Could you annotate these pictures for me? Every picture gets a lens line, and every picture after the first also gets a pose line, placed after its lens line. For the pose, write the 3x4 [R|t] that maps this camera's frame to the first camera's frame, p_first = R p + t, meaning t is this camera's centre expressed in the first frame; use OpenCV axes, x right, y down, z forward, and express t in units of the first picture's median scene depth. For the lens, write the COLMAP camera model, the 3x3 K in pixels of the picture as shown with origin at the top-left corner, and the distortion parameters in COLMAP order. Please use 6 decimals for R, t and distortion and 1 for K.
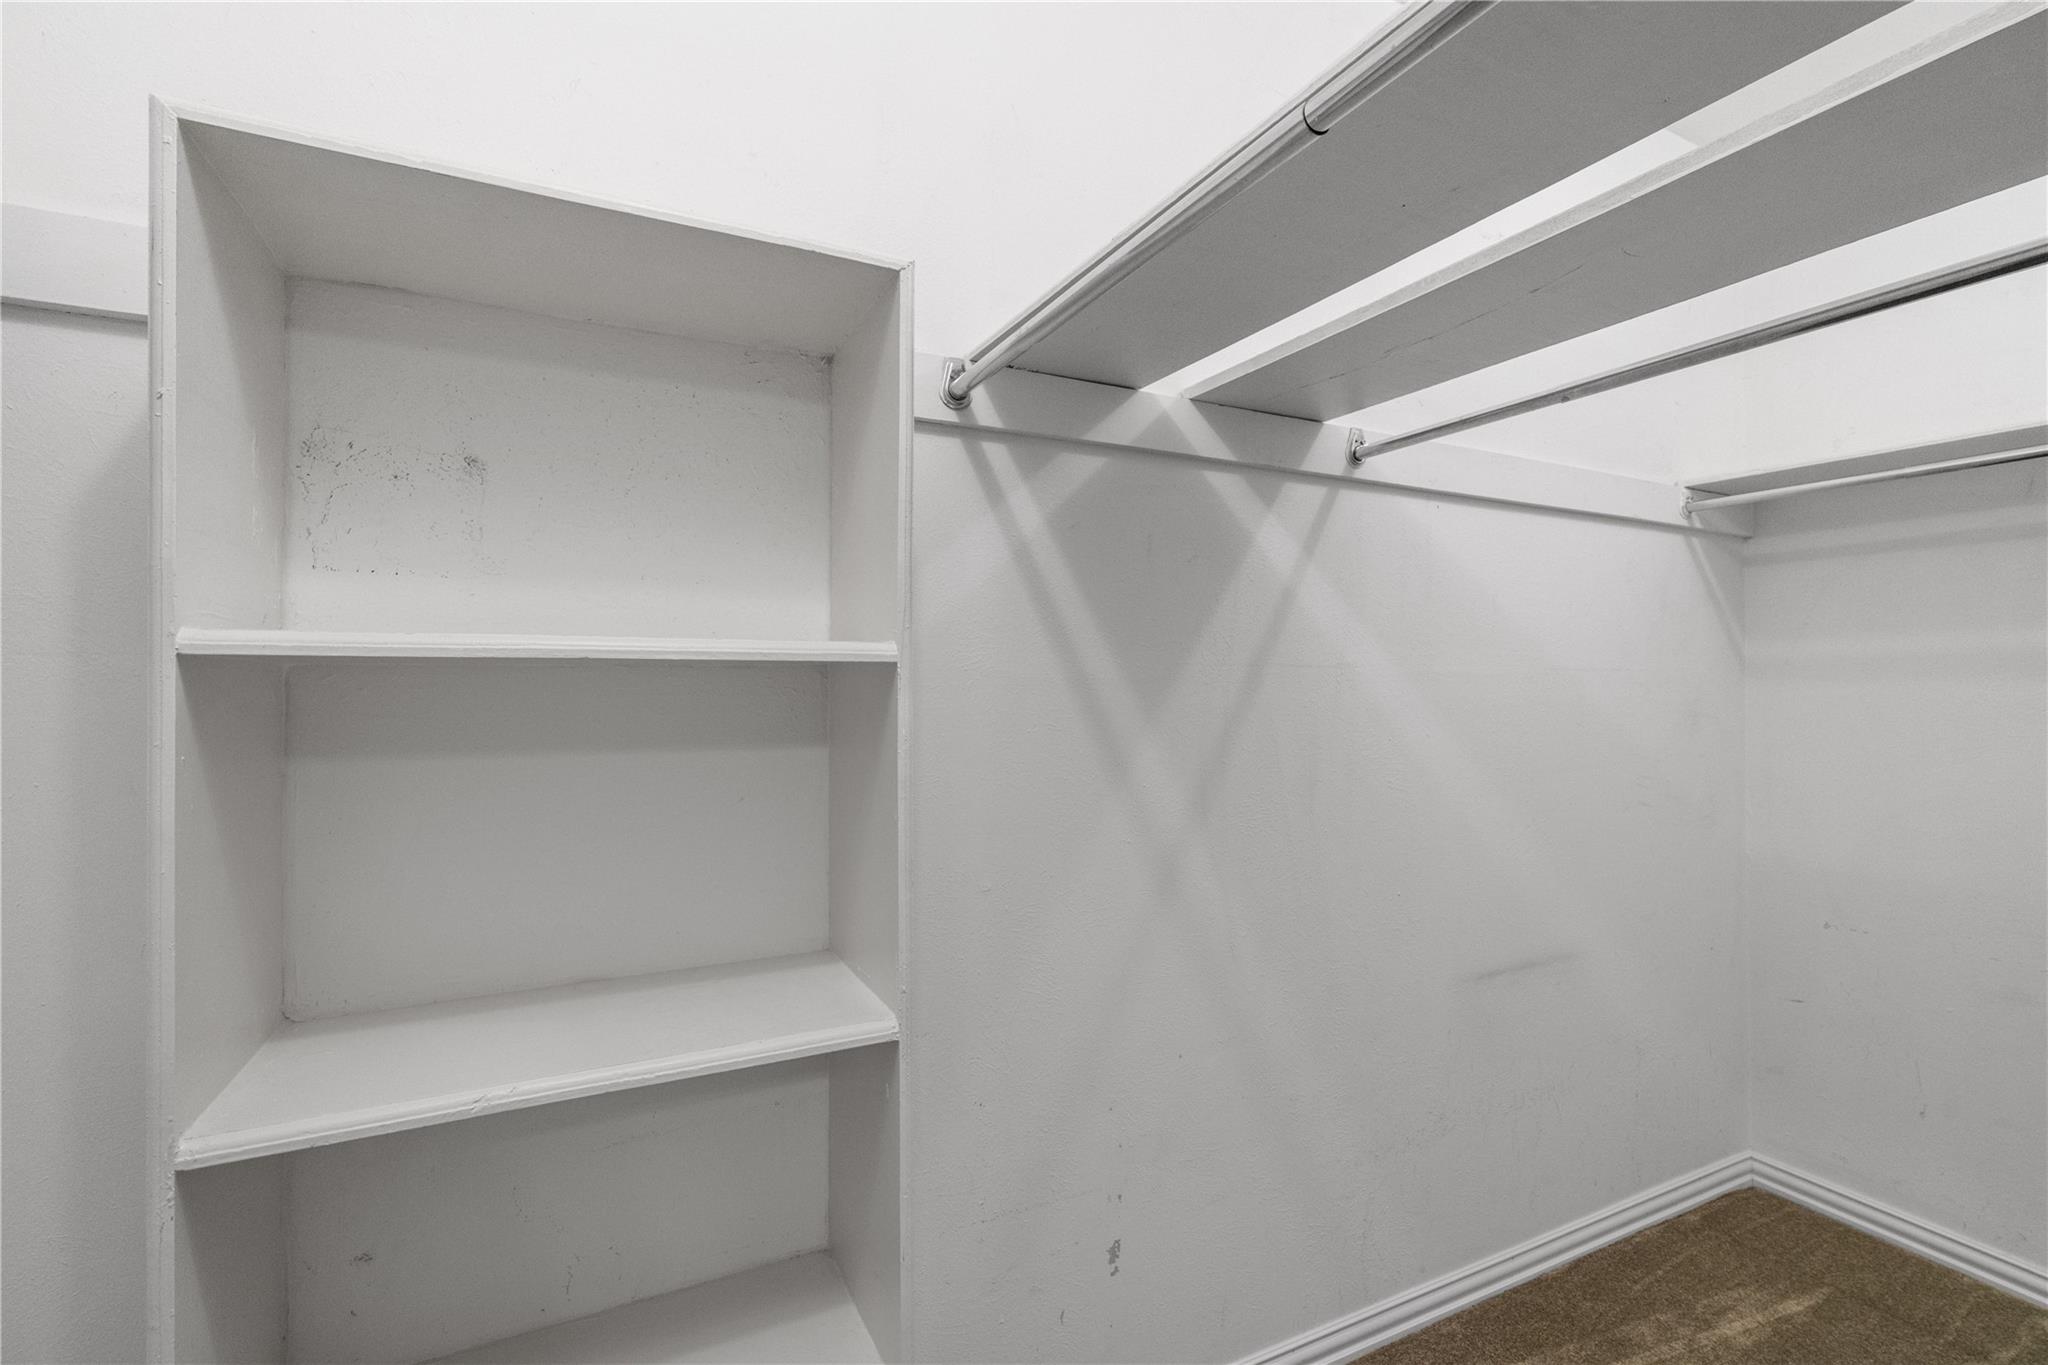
lens RADIAL K [[927.7, 0, 1023.3], [0, 927.7, 676.7], [0, 0, 1]] dist [-0.001304, -0.000040]
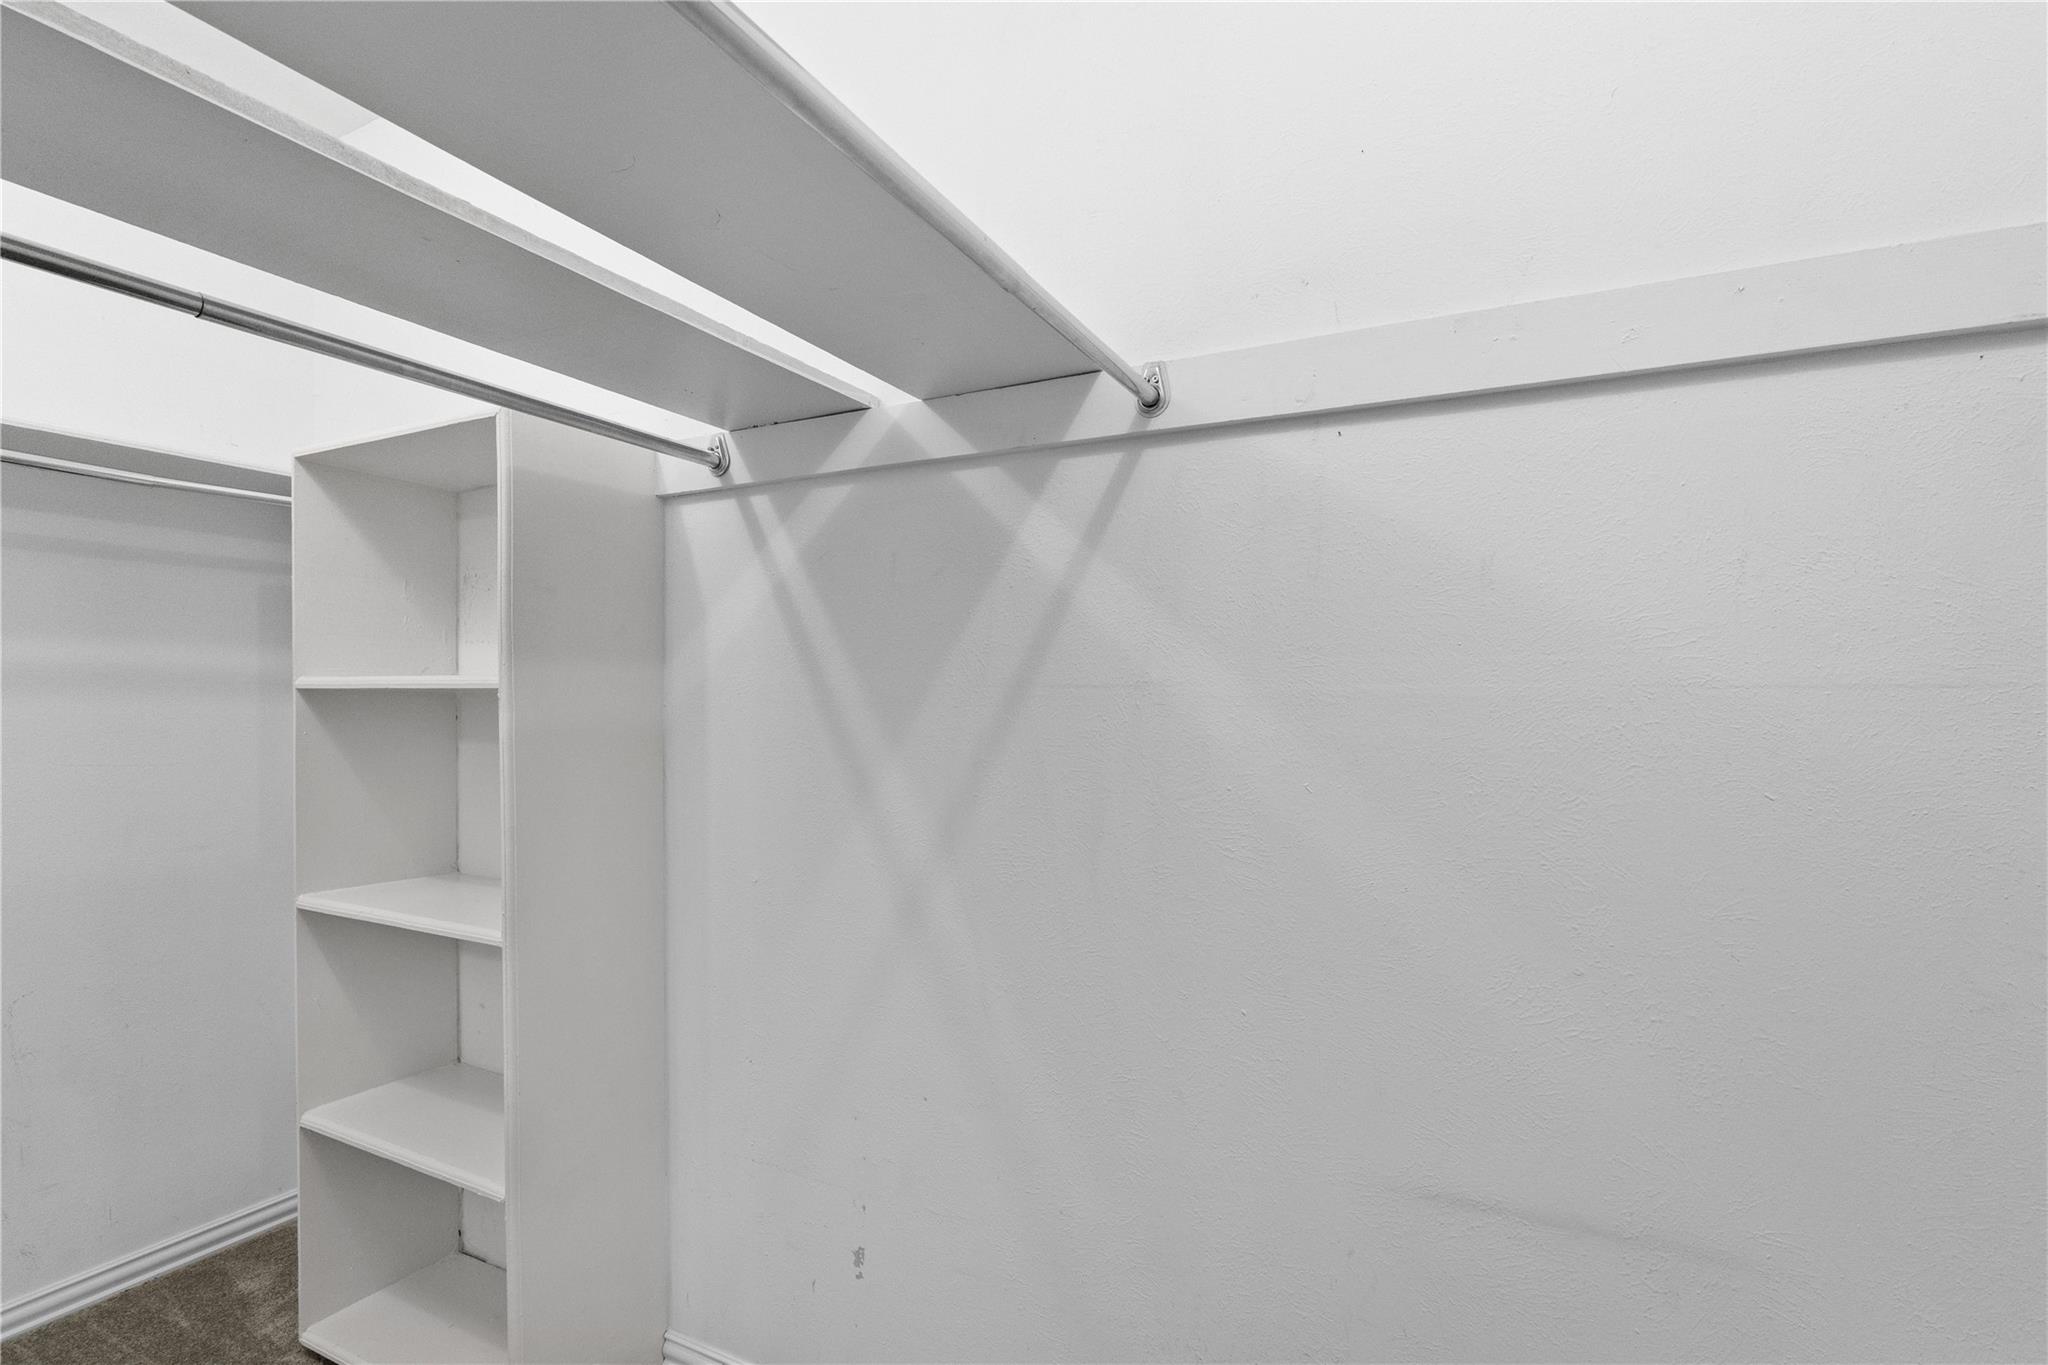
lens RADIAL K [[927.7, 0, 1010.0], [0, 927.7, 723.9], [0, 0, 1]] dist [-0.001304, -0.000040]
pose [[0.592549, 0.022385, -0.805223, 0.995005], [-0.002215, 0.999655, 0.026160, 0.000027], [0.805531, -0.013718, 0.592395, 0.521364]]
